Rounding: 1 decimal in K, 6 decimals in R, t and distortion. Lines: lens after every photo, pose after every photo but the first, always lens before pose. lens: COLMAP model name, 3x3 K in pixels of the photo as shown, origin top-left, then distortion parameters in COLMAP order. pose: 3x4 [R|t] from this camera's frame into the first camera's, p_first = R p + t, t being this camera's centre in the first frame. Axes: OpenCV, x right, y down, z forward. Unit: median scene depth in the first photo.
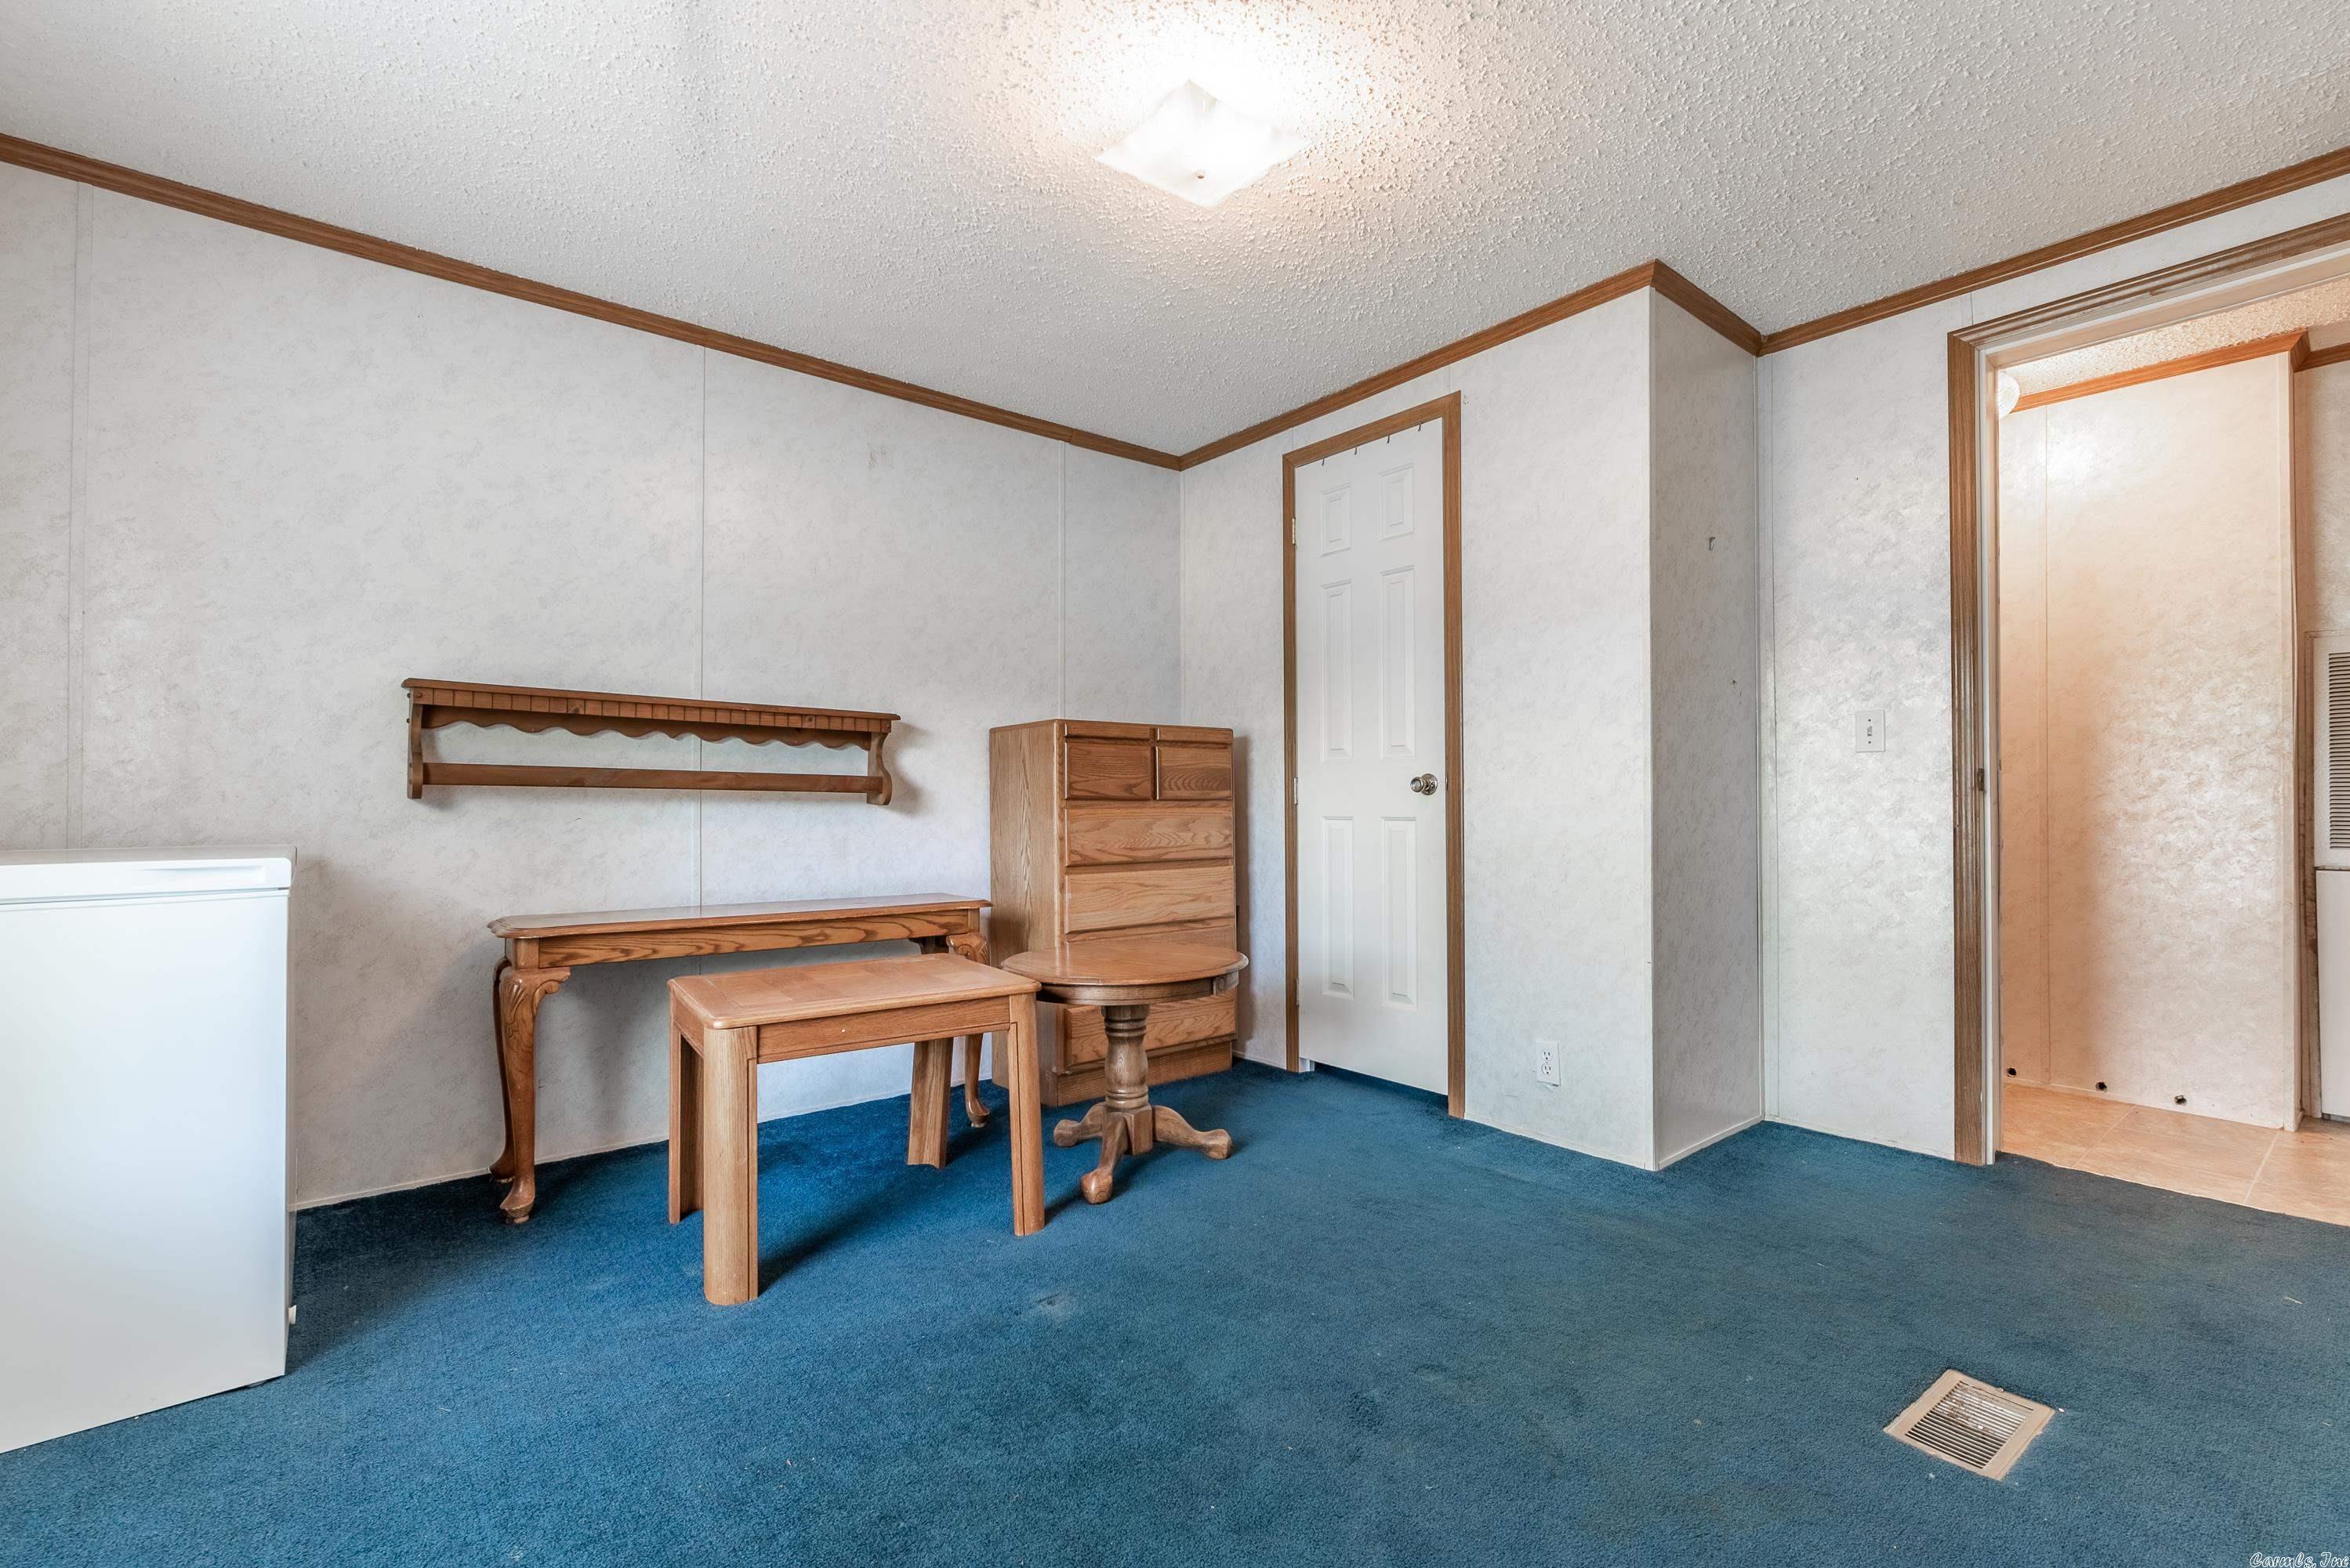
lens RADIAL K [[1010.2, 0, 1170.3], [0, 1010.2, 785.4], [0, 0, 1]] dist [0.001242, -0.000035]
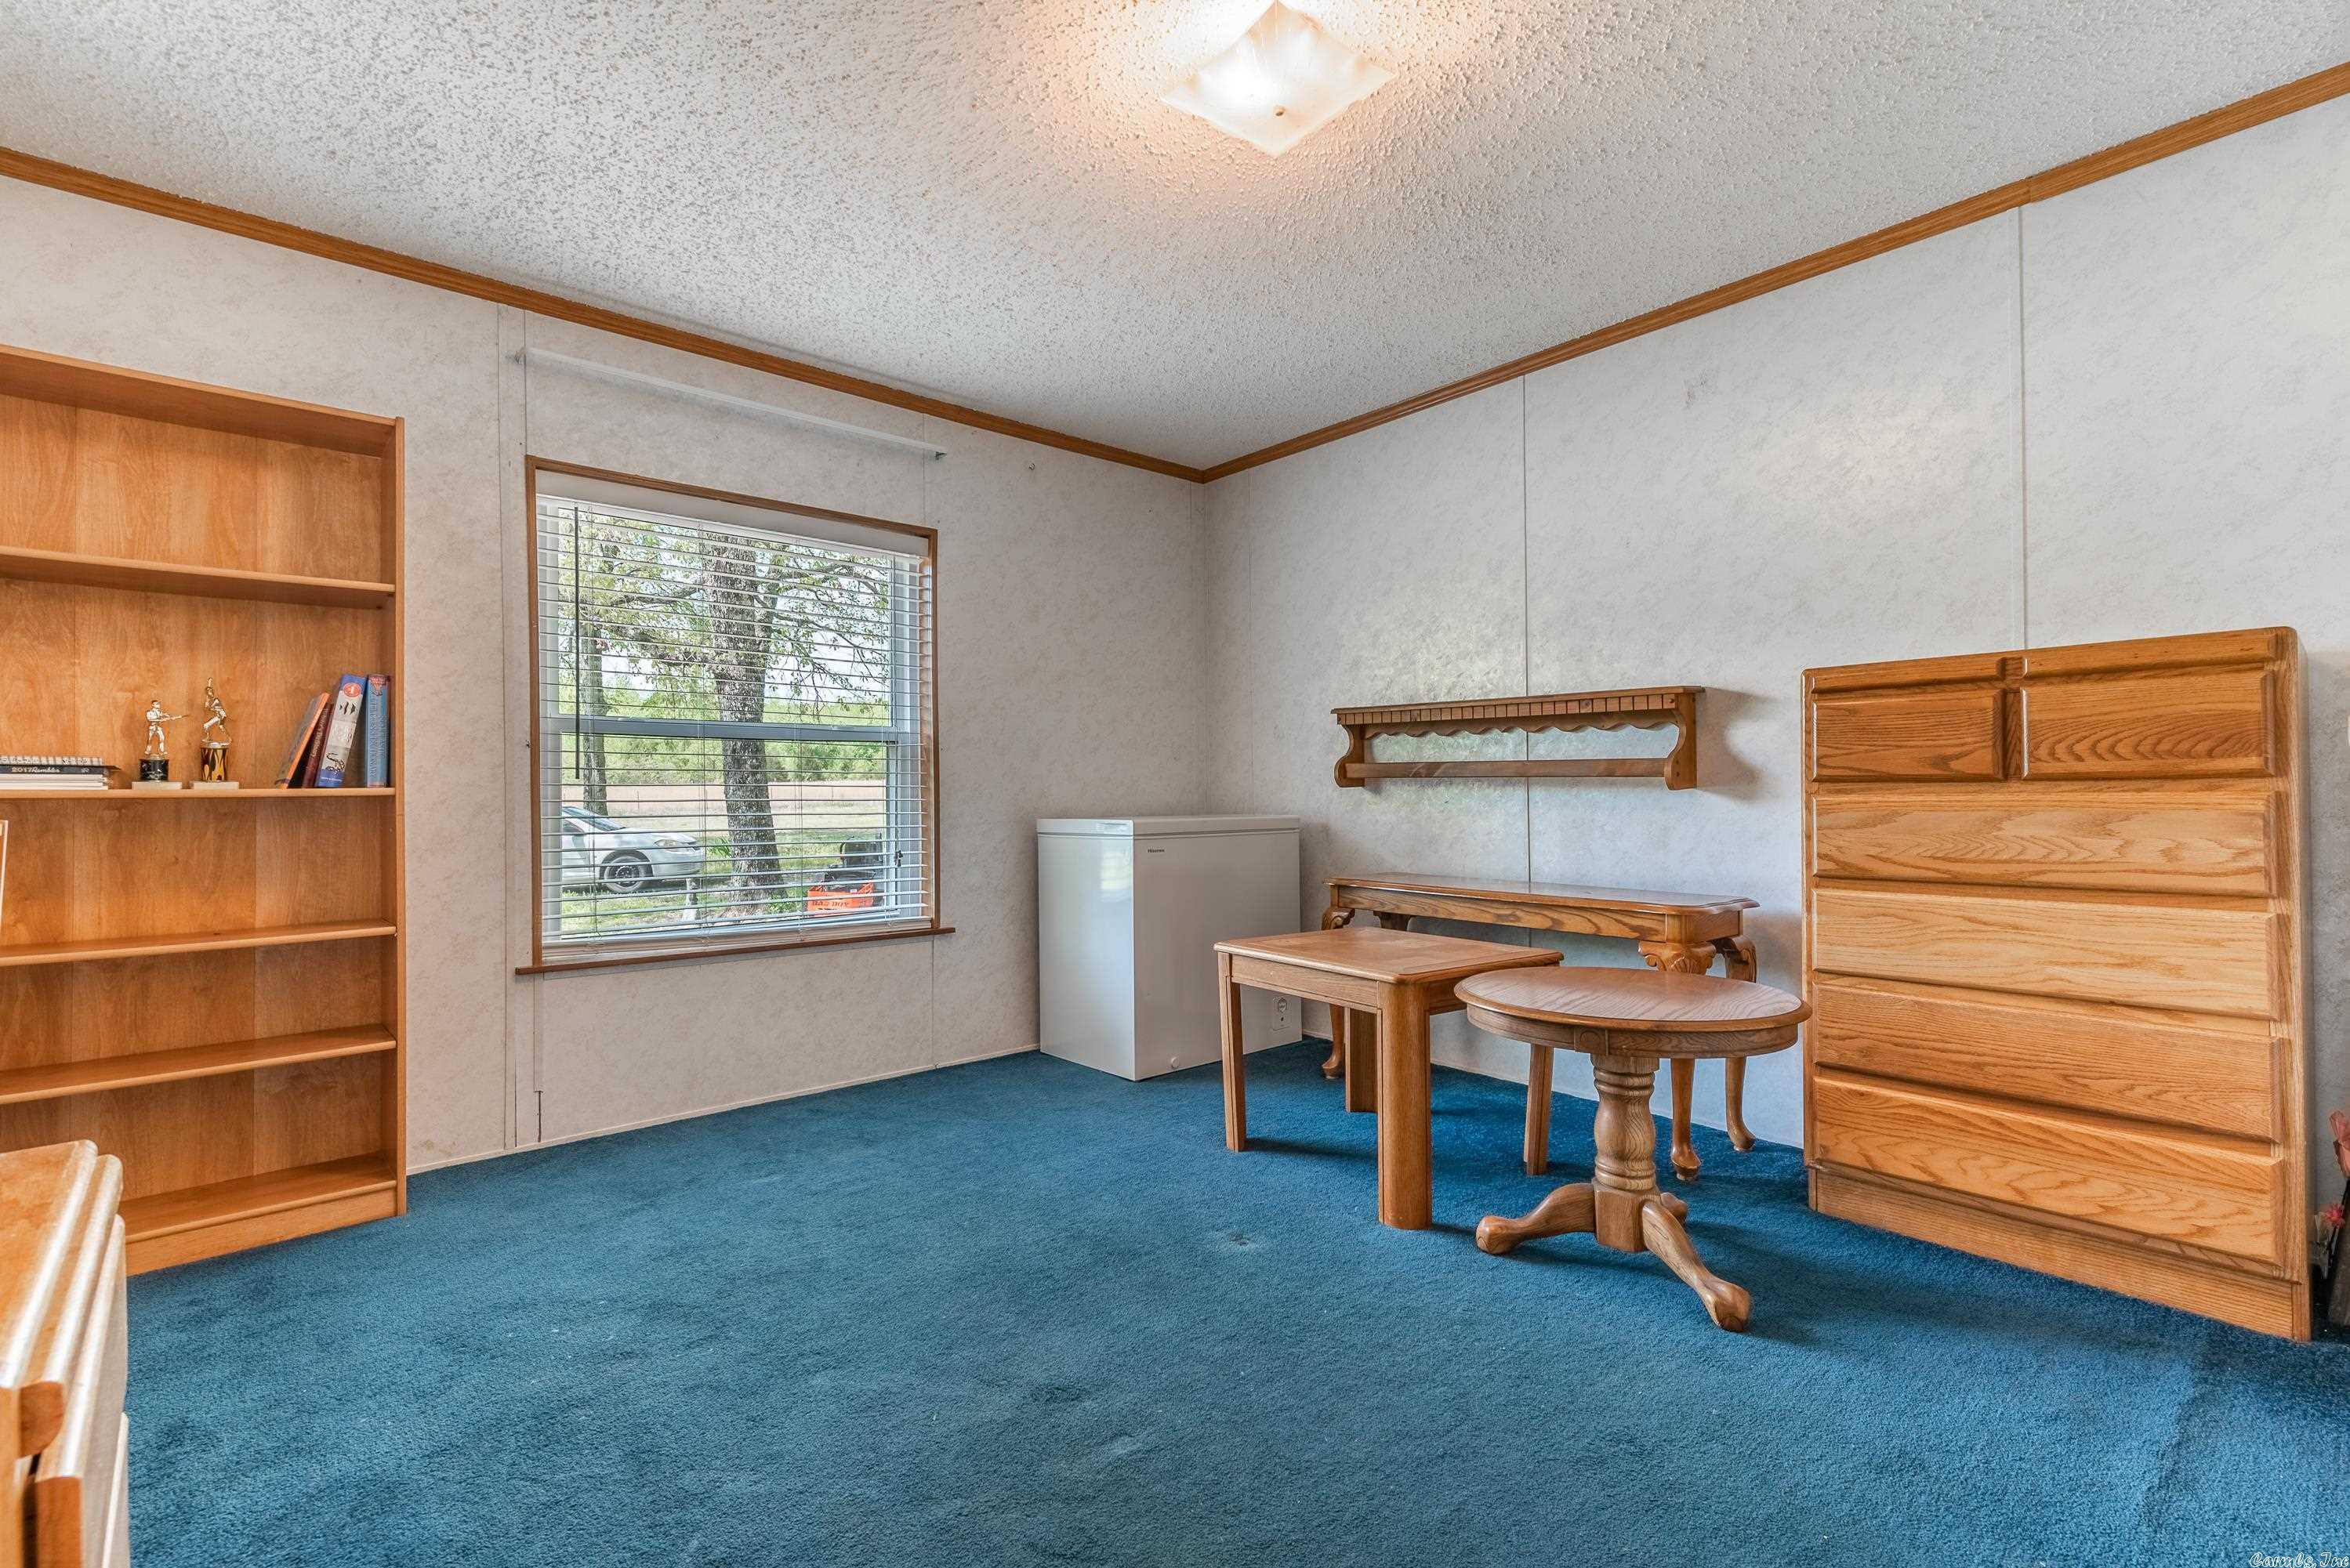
lens RADIAL K [[1010.2, 0, 1170.3], [0, 1010.2, 785.4], [0, 0, 1]] dist [0.001242, -0.000035]
pose [[0.046386, -0.006533, -0.998902, 0.581244], [0.027650, 0.999604, -0.005253, 0.007996], [0.998541, -0.027375, 0.046548, 0.515923]]
